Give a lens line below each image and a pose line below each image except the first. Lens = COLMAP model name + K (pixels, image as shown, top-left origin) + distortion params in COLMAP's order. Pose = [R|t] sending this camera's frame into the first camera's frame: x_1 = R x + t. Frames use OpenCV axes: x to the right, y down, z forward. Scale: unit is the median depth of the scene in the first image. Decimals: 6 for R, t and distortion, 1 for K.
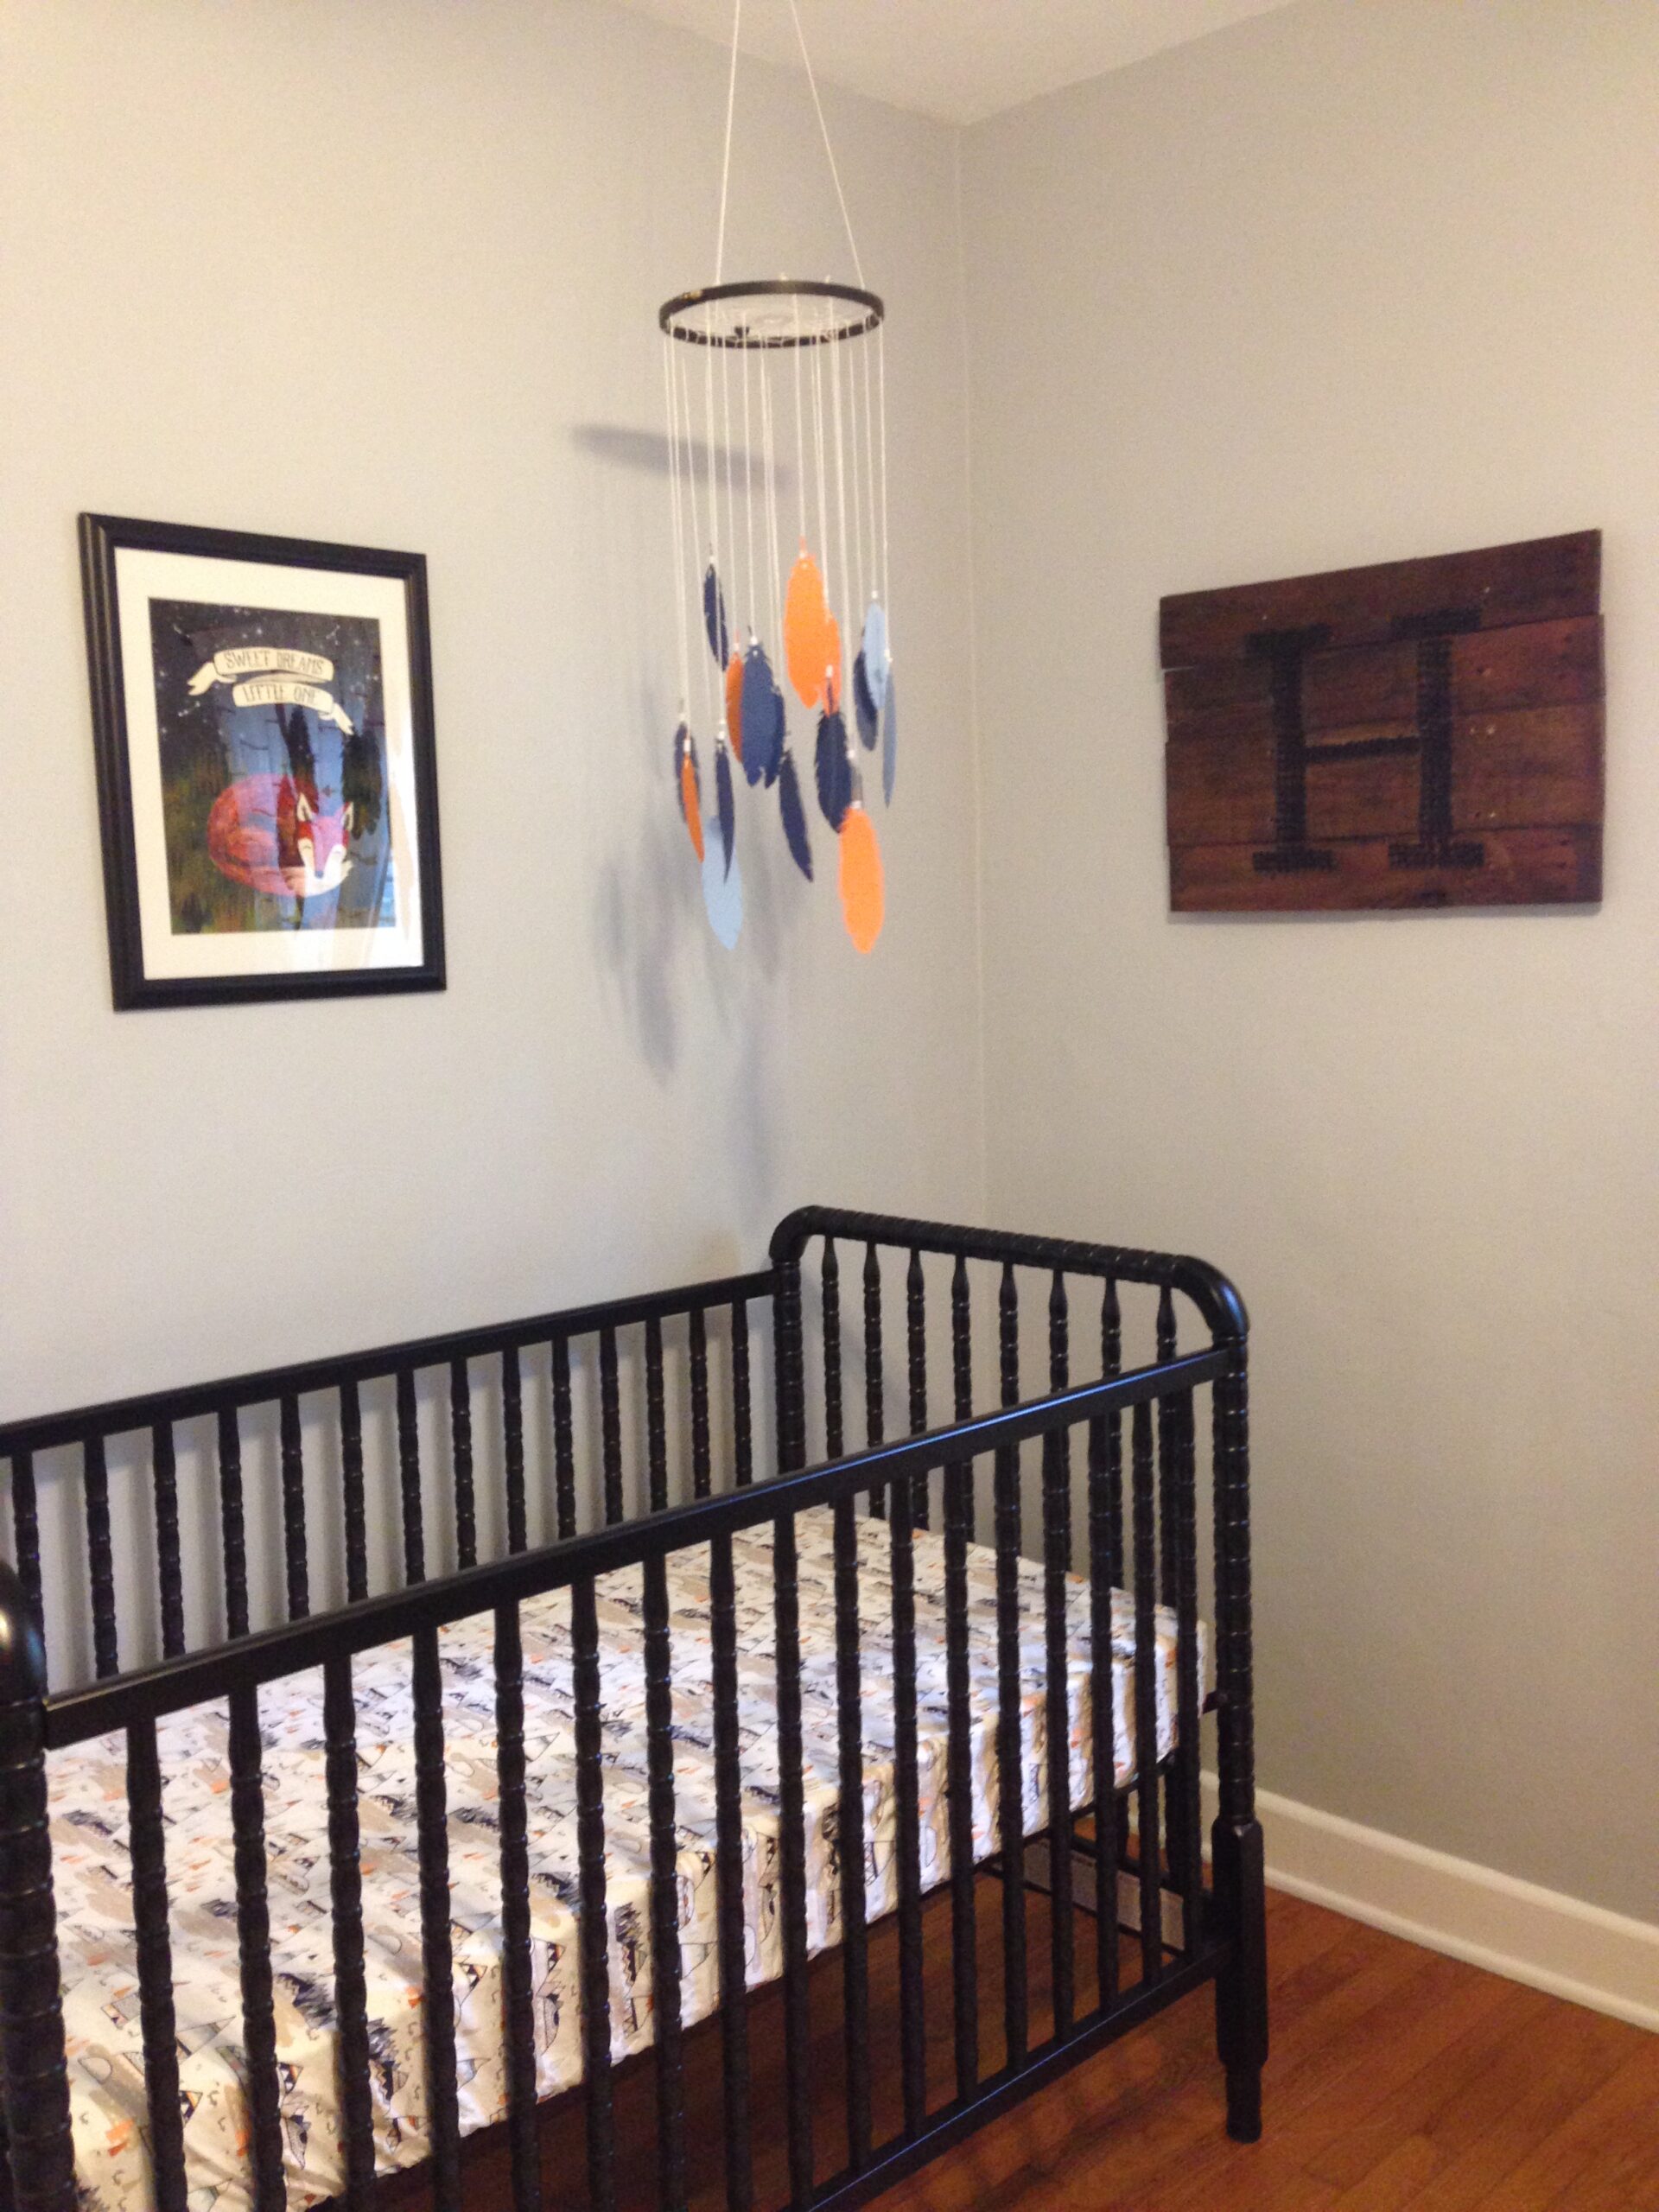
lens RADIAL K [[2047.3, 0, 808.2], [0, 2047.3, 1098.5], [0, 0, 1]] dist [0.125964, -0.184888]
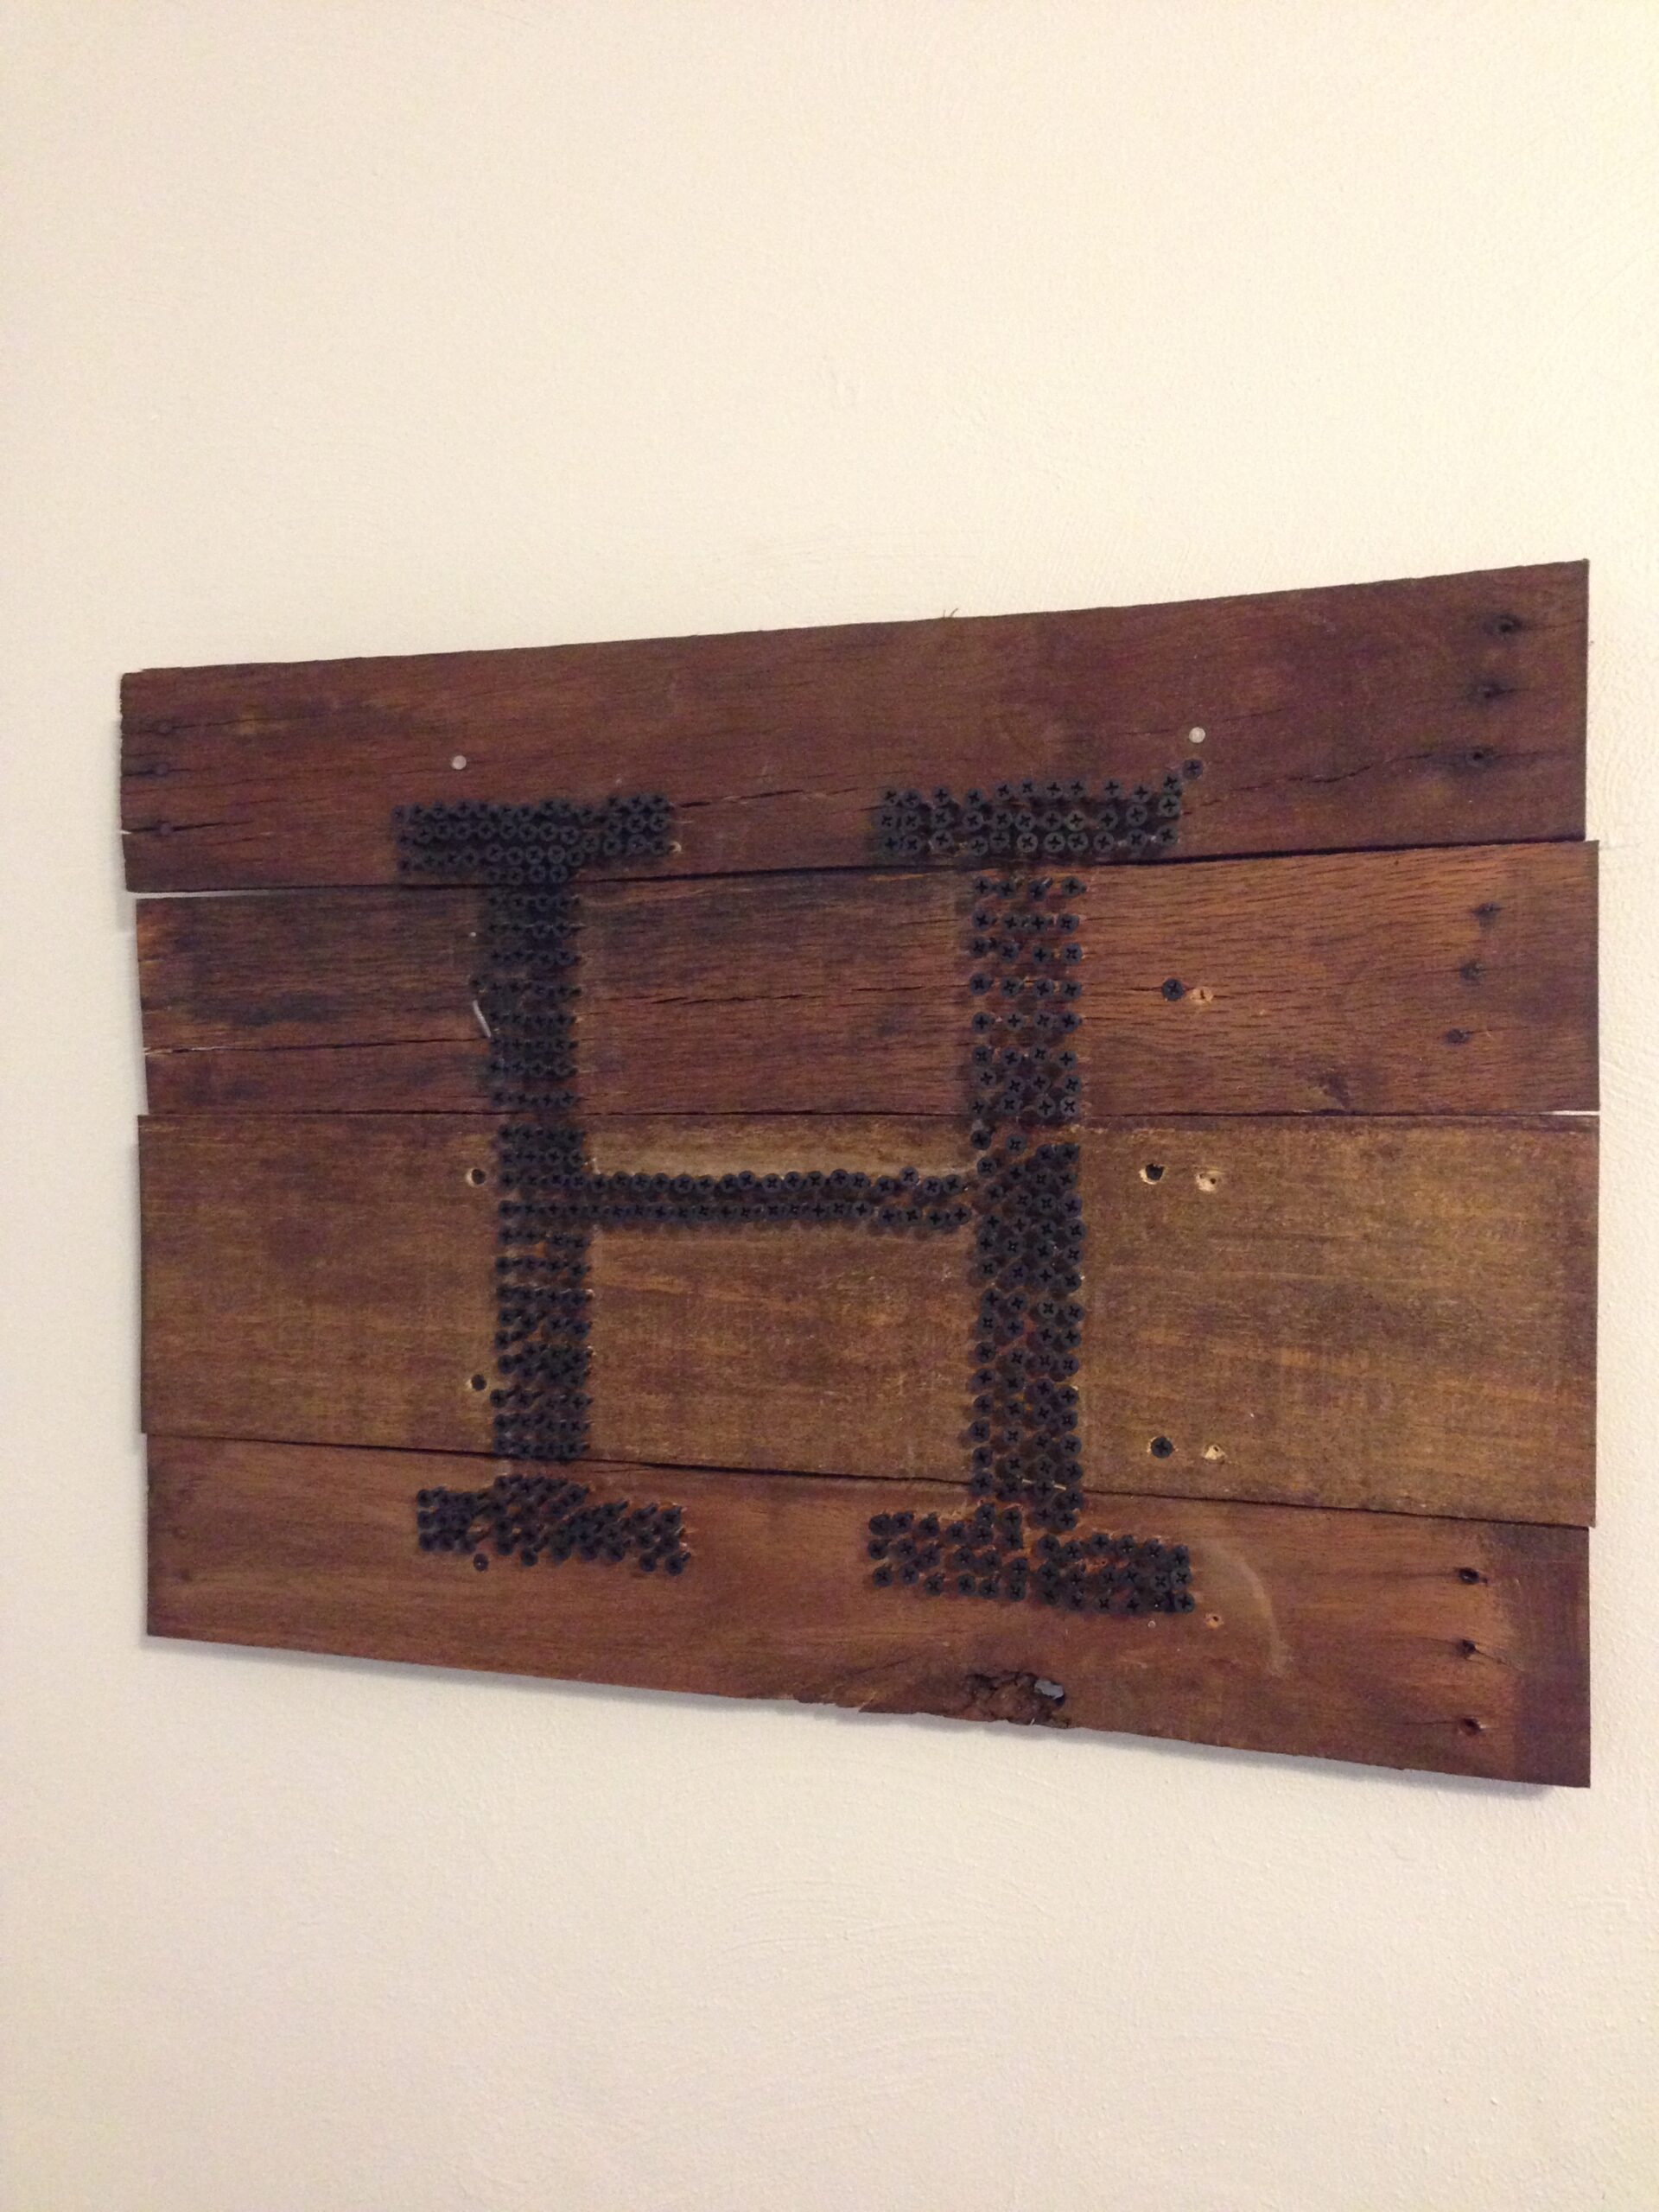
lens RADIAL K [[2047.3, 0, 808.2], [0, 2047.3, 1098.5], [0, 0, 1]] dist [0.125964, -0.184888]
pose [[0.896319, 0.029725, 0.442413, 0.138442], [0.014931, 0.995161, -0.097112, -0.158980], [-0.443159, 0.093649, 0.891538, 0.743510]]
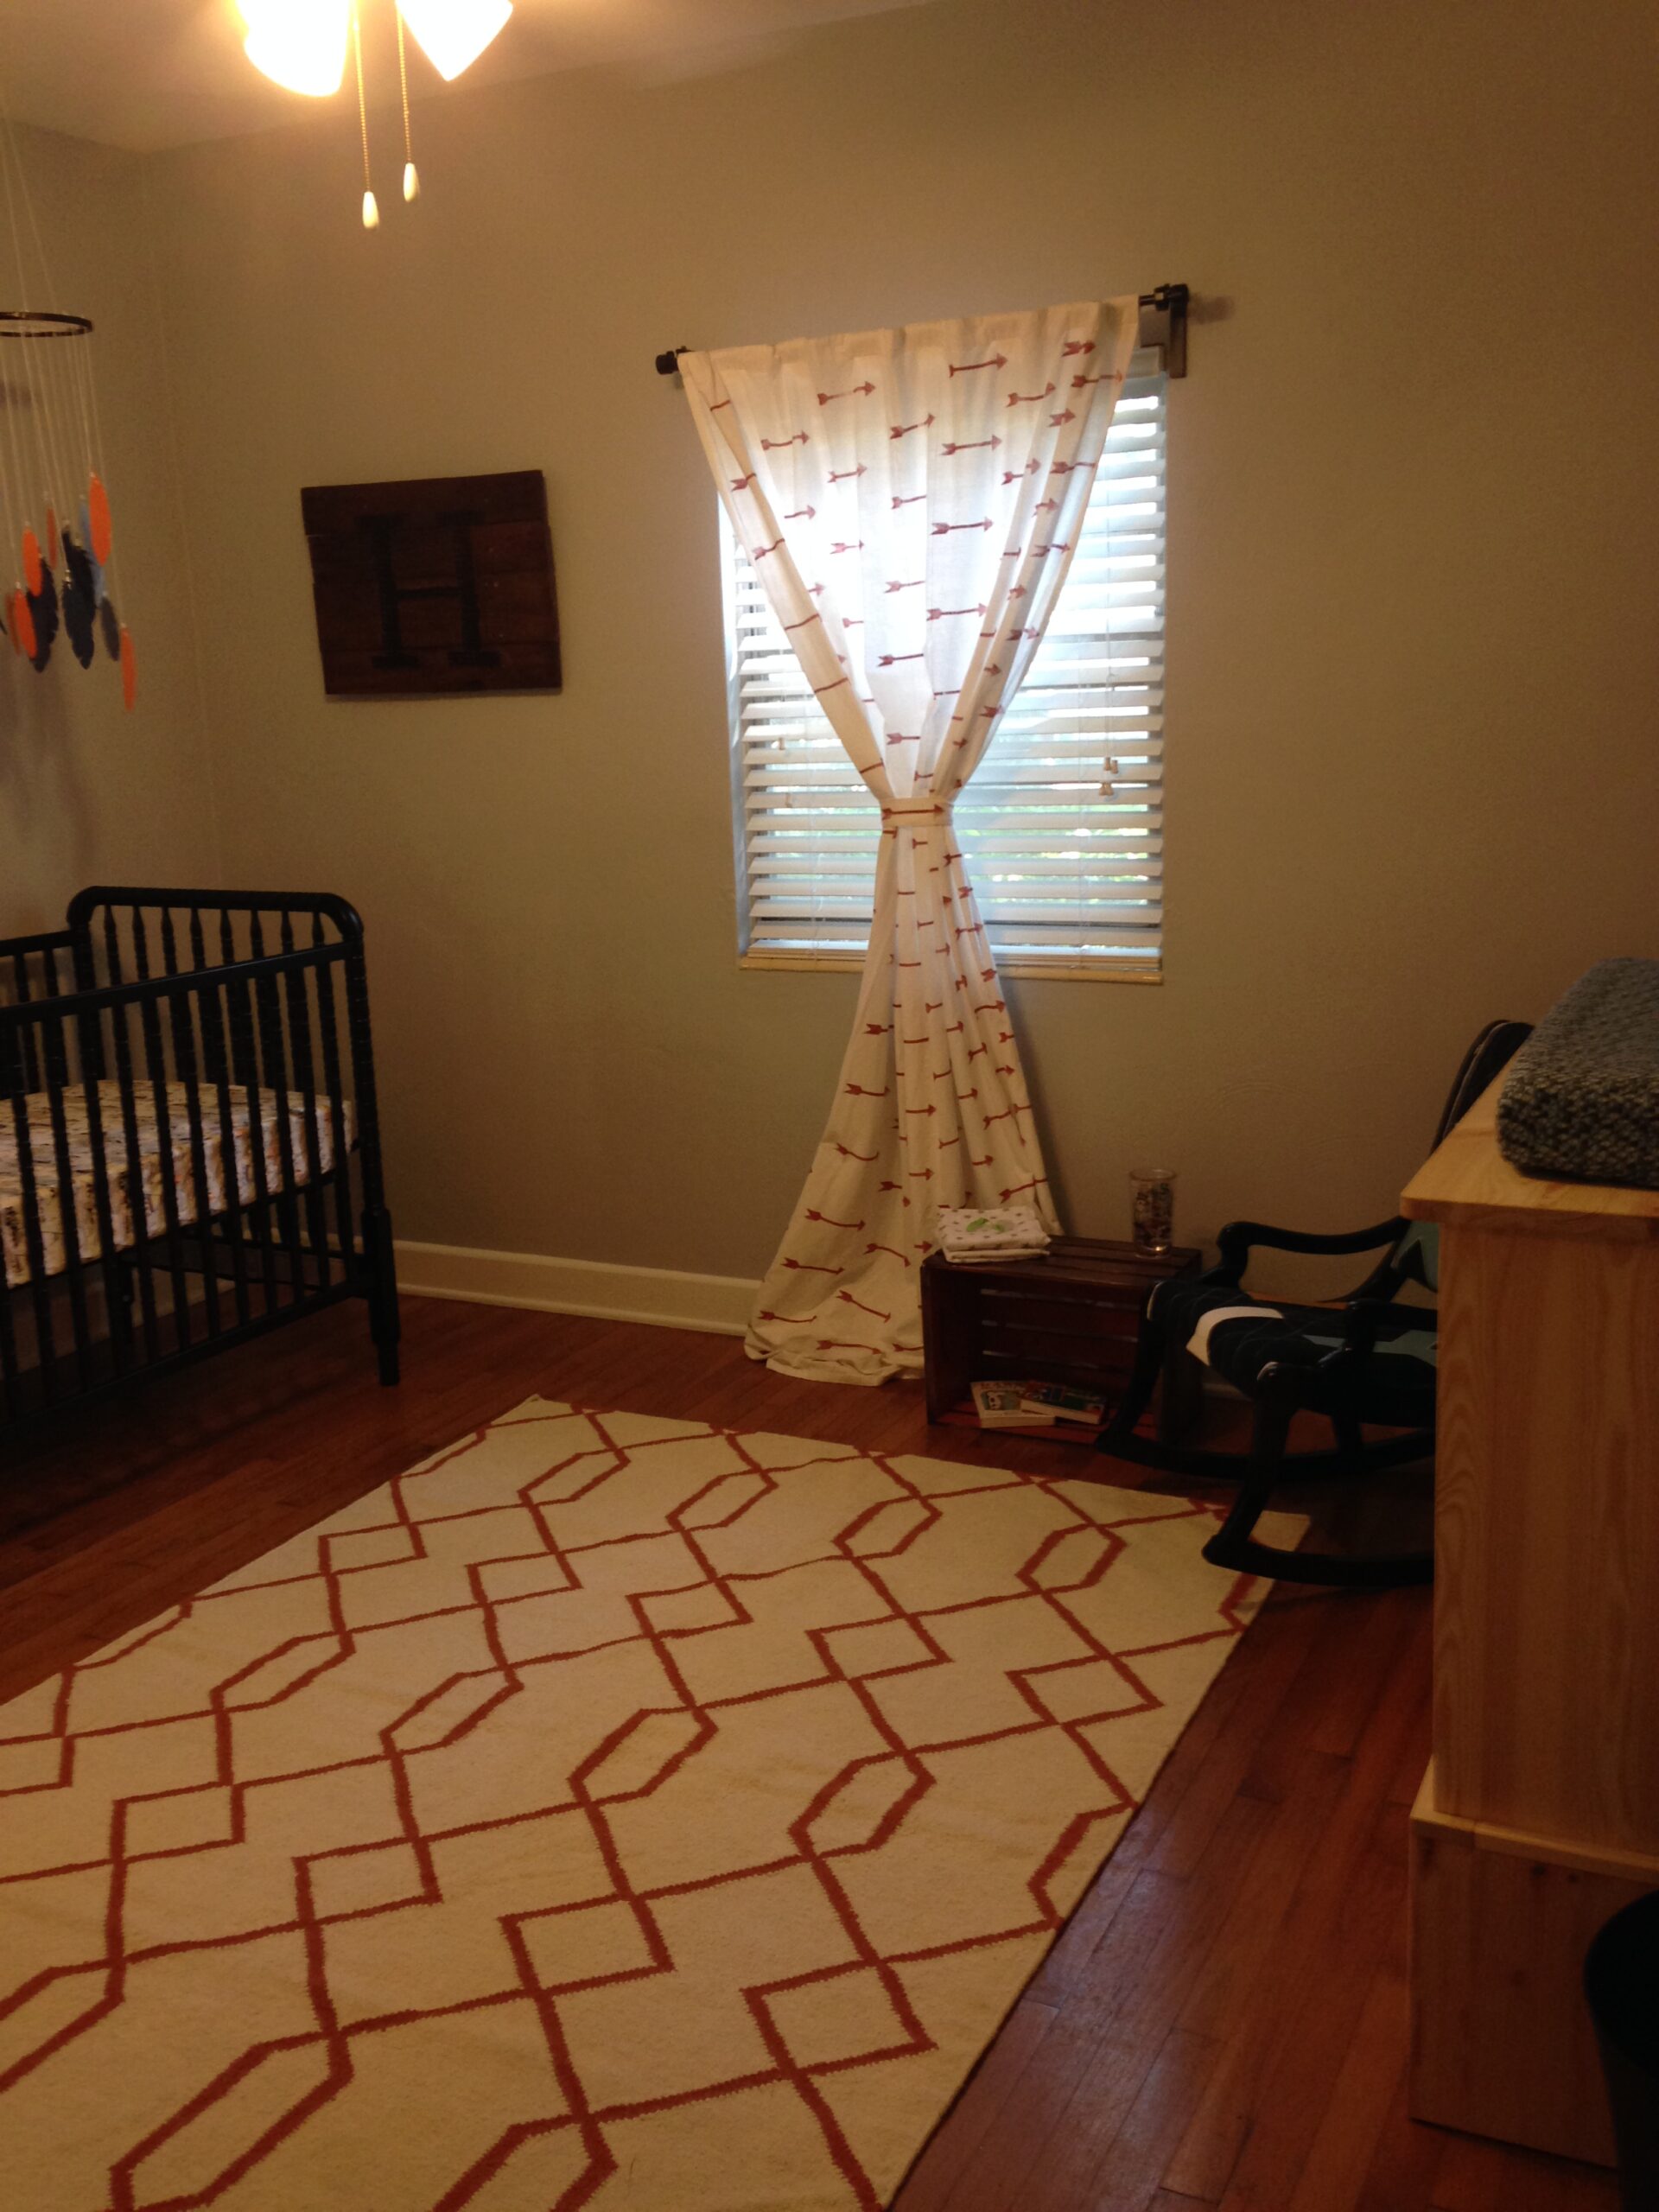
lens RADIAL K [[2047.3, 0, 808.2], [0, 2047.3, 1098.5], [0, 0, 1]] dist [0.125964, -0.184888]
pose [[0.947019, -0.066637, 0.314188, 0.010086], [0.038567, 0.994756, 0.094731, 0.090783], [-0.318853, -0.077595, 0.944623, -0.708792]]
